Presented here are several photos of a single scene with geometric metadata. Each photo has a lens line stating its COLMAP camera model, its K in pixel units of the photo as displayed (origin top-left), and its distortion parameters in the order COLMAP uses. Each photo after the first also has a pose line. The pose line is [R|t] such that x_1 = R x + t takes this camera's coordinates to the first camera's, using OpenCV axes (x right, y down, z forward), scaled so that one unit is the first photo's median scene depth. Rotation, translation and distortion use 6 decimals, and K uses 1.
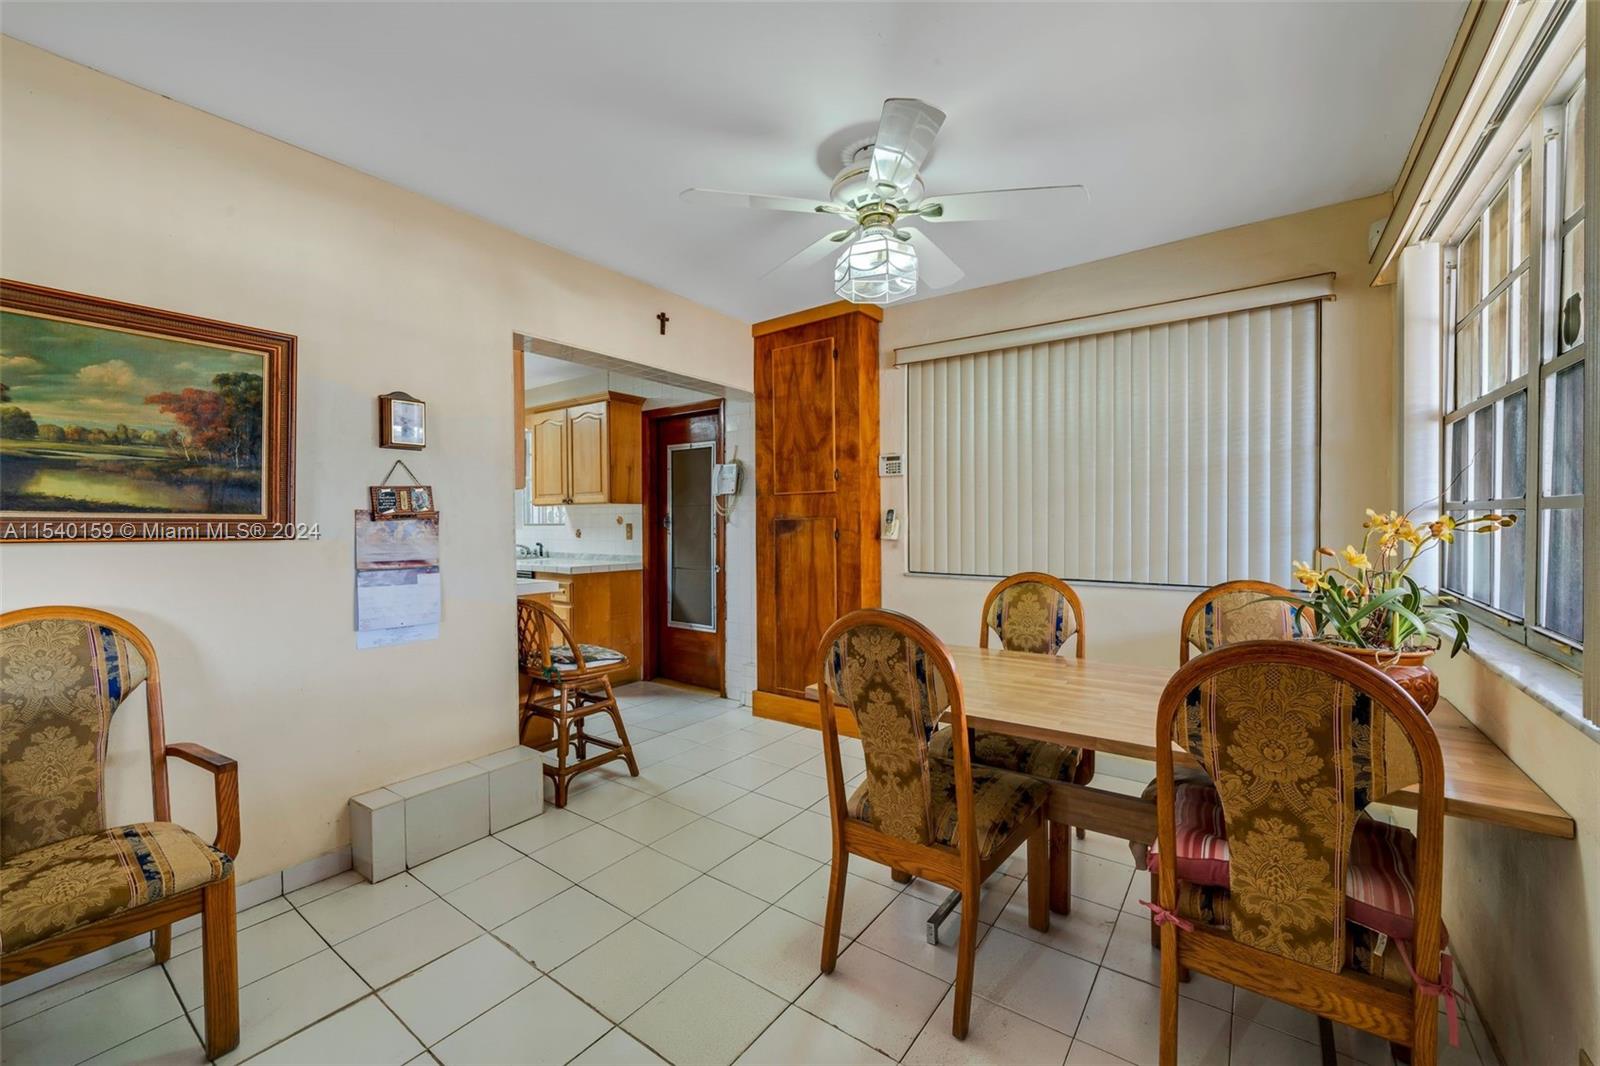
lens RADIAL K [[678.2, 0, 802.9], [0, 678.2, 536.5], [0, 0, 1]] dist [-0.001252, 0.000257]
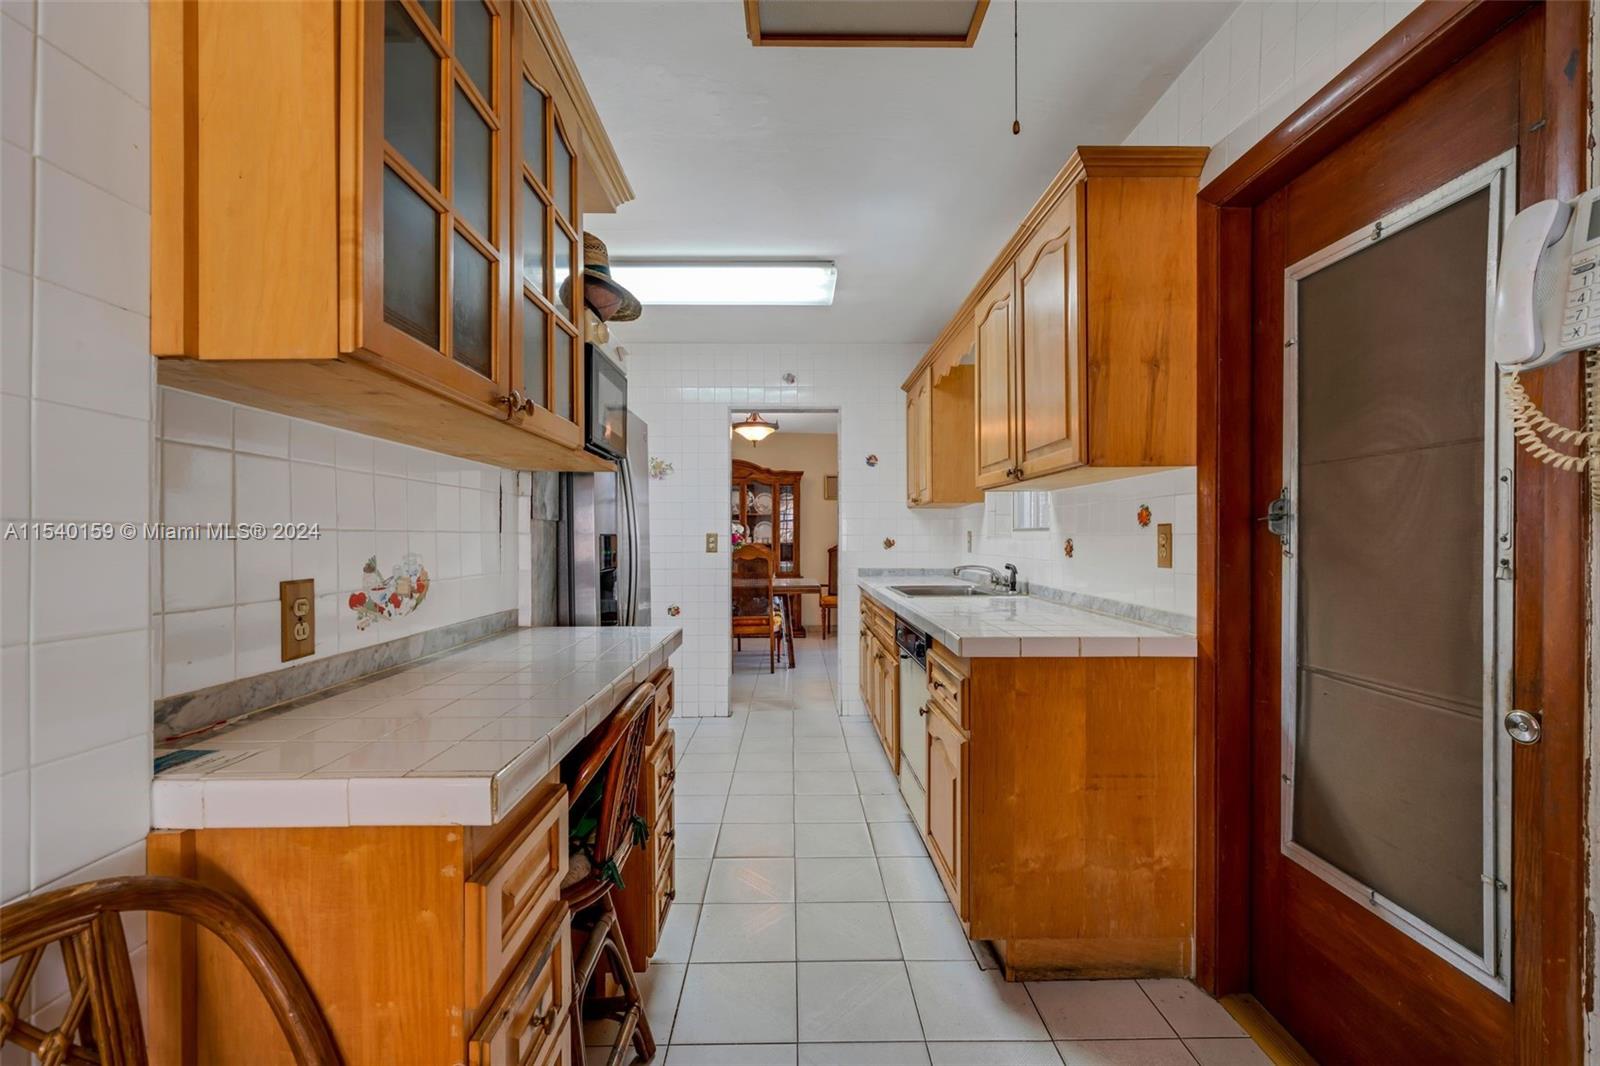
lens RADIAL K [[678.2, 0, 802.9], [0, 678.2, 536.5], [0, 0, 1]] dist [-0.001252, 0.000257]
pose [[0.613522, 0.003874, -0.789668, -0.089952], [-0.017334, 0.999813, -0.008563, -0.005786], [0.789487, 0.018942, 0.613474, 0.640319]]
